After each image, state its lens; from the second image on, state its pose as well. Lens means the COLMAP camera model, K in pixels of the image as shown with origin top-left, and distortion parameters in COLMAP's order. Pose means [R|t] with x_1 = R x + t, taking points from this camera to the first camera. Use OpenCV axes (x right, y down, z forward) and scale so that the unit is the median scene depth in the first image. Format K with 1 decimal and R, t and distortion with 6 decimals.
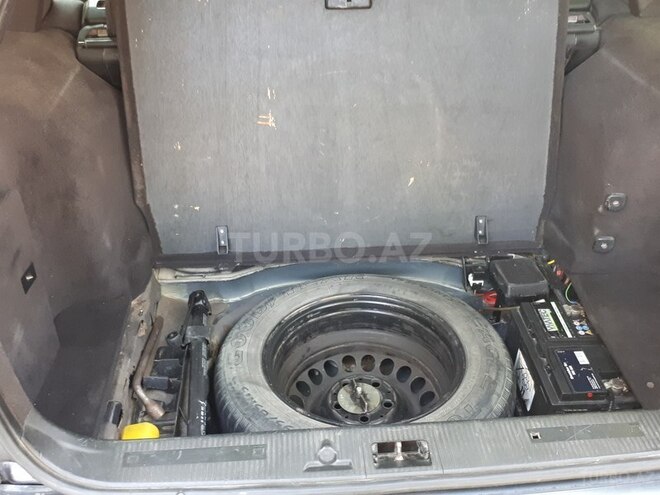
lens RADIAL K [[678.2, 0, 329.6], [0, 678.2, 246.9], [0, 0, 1]] dist [0.076617, -0.214586]
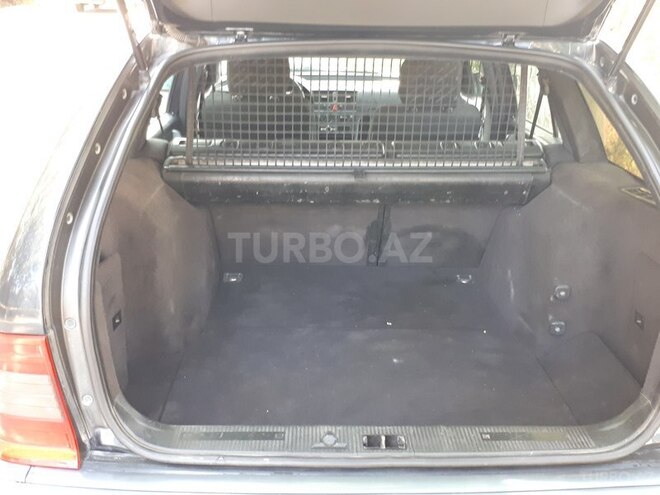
lens RADIAL K [[678.2, 0, 329.6], [0, 678.2, 246.9], [0, 0, 1]] dist [0.076617, -0.214586]
pose [[0.998592, 0.033377, -0.041229, 0.030827], [-0.042713, 0.966829, -0.251829, 0.212720], [0.031456, 0.253235, 0.966893, -0.314129]]
